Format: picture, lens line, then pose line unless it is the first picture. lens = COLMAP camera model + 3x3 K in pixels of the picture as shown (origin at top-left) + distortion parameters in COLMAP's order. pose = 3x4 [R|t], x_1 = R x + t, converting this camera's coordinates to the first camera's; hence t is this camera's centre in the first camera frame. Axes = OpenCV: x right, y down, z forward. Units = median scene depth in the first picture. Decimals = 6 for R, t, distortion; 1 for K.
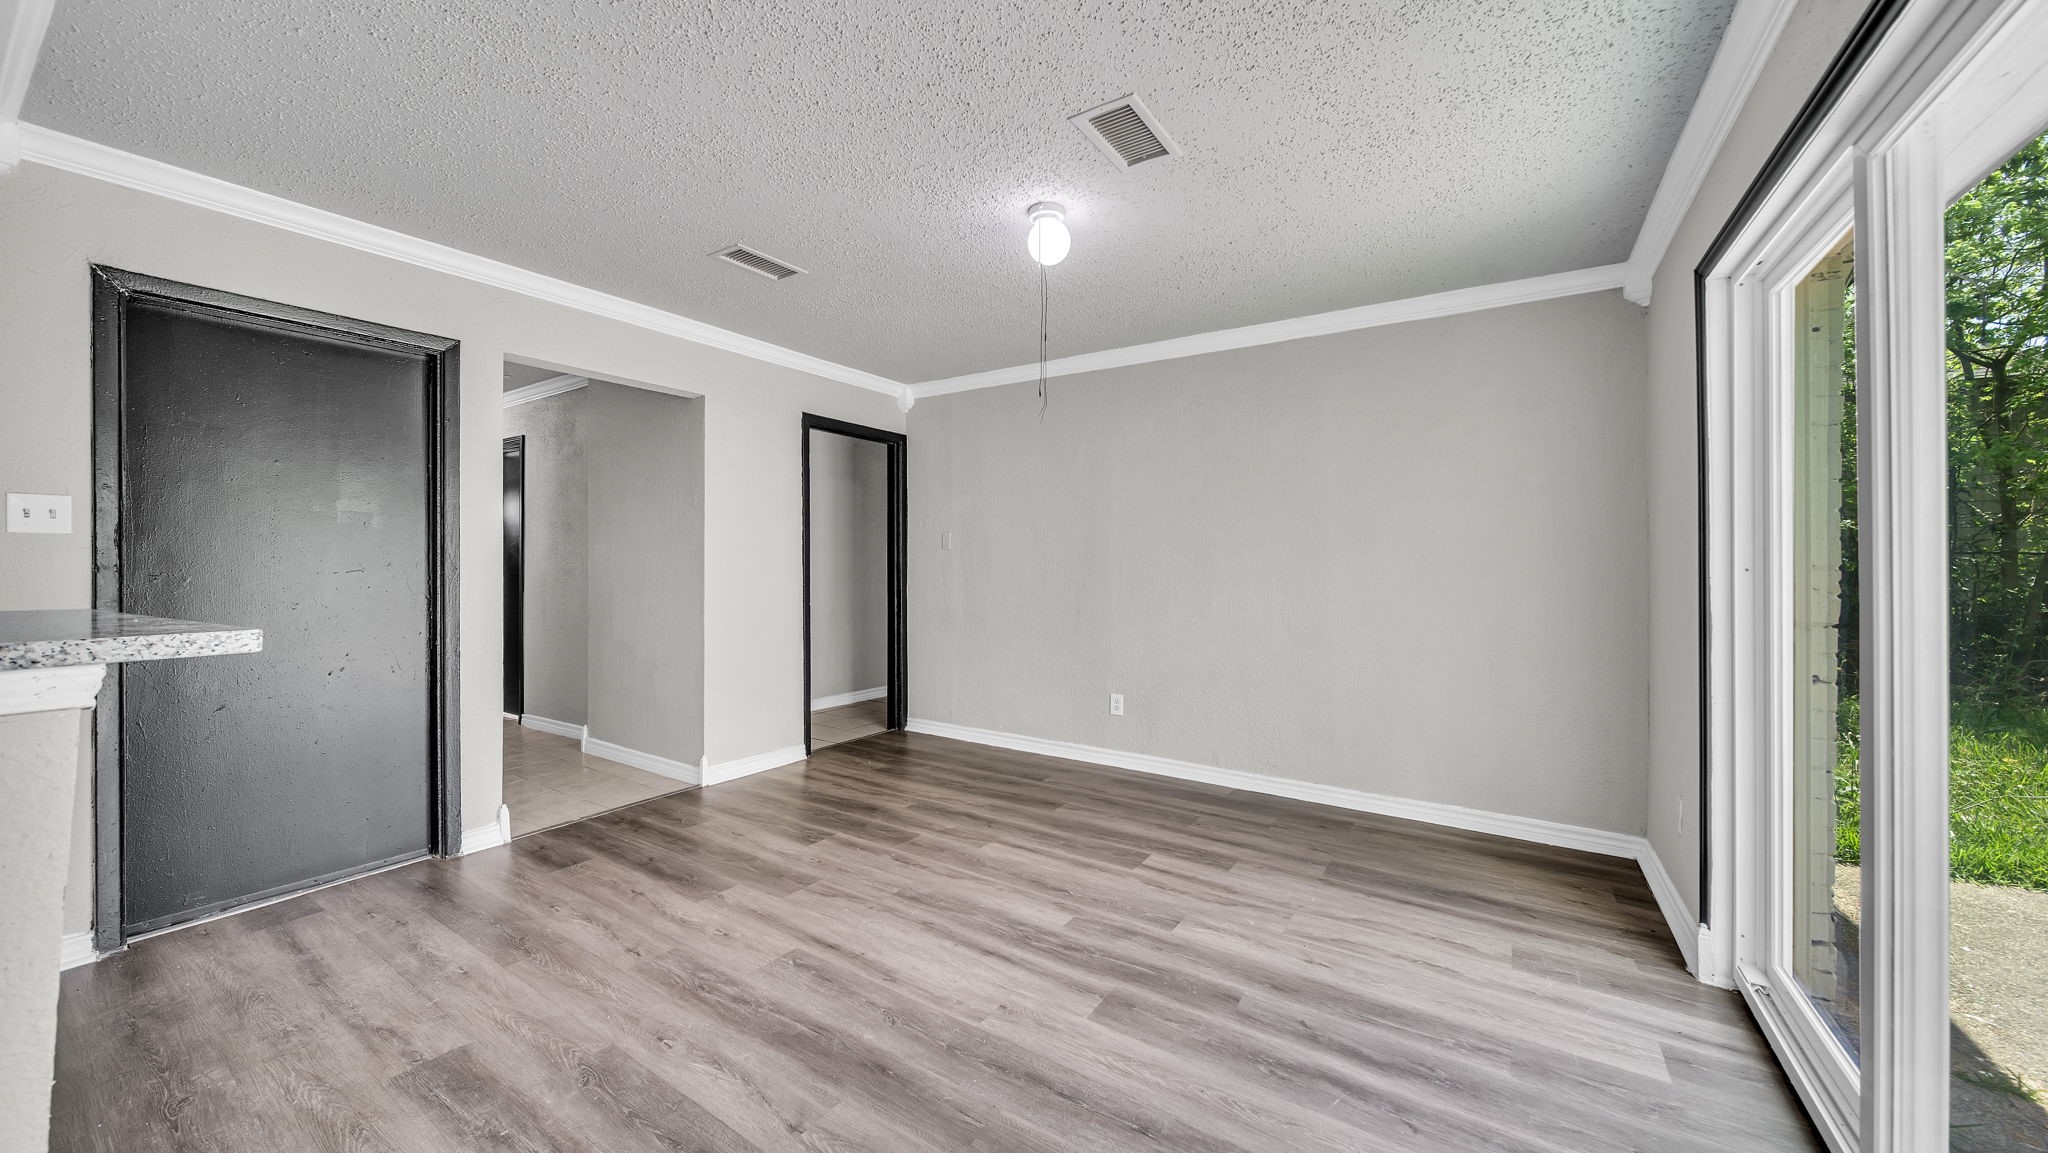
lens RADIAL K [[726.3, 0, 1022.2], [0, 726.3, 567.9], [0, 0, 1]] dist [0.001478, -0.000283]
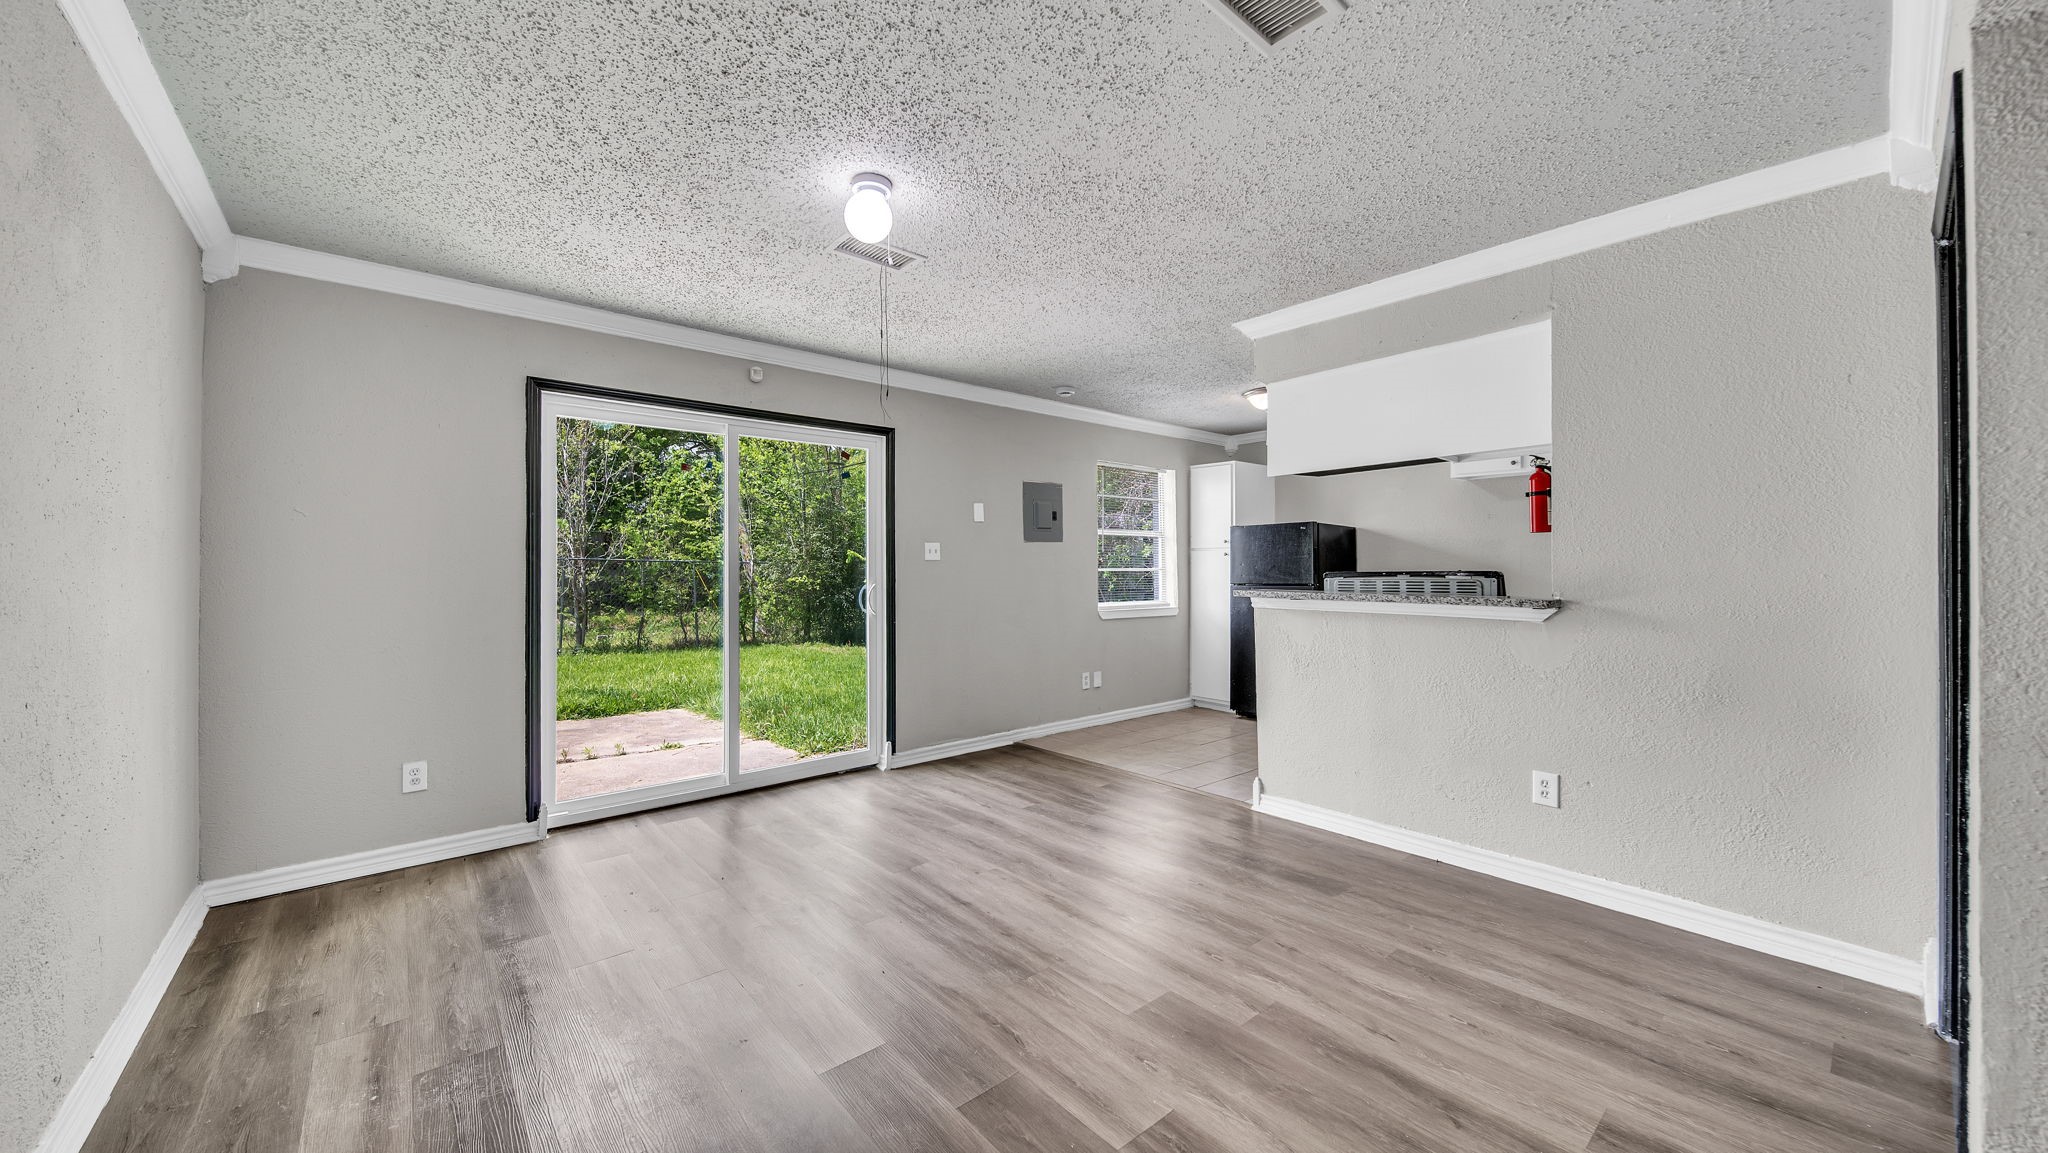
lens RADIAL K [[726.3, 0, 1021.3], [0, 726.3, 569.6], [0, 0, 1]] dist [0.001478, -0.000283]
pose [[-0.960599, 0.000931, 0.277936, -0.444000], [0.001680, 0.999996, 0.002457, -0.012282], [-0.277933, 0.002827, -0.960596, 2.029021]]
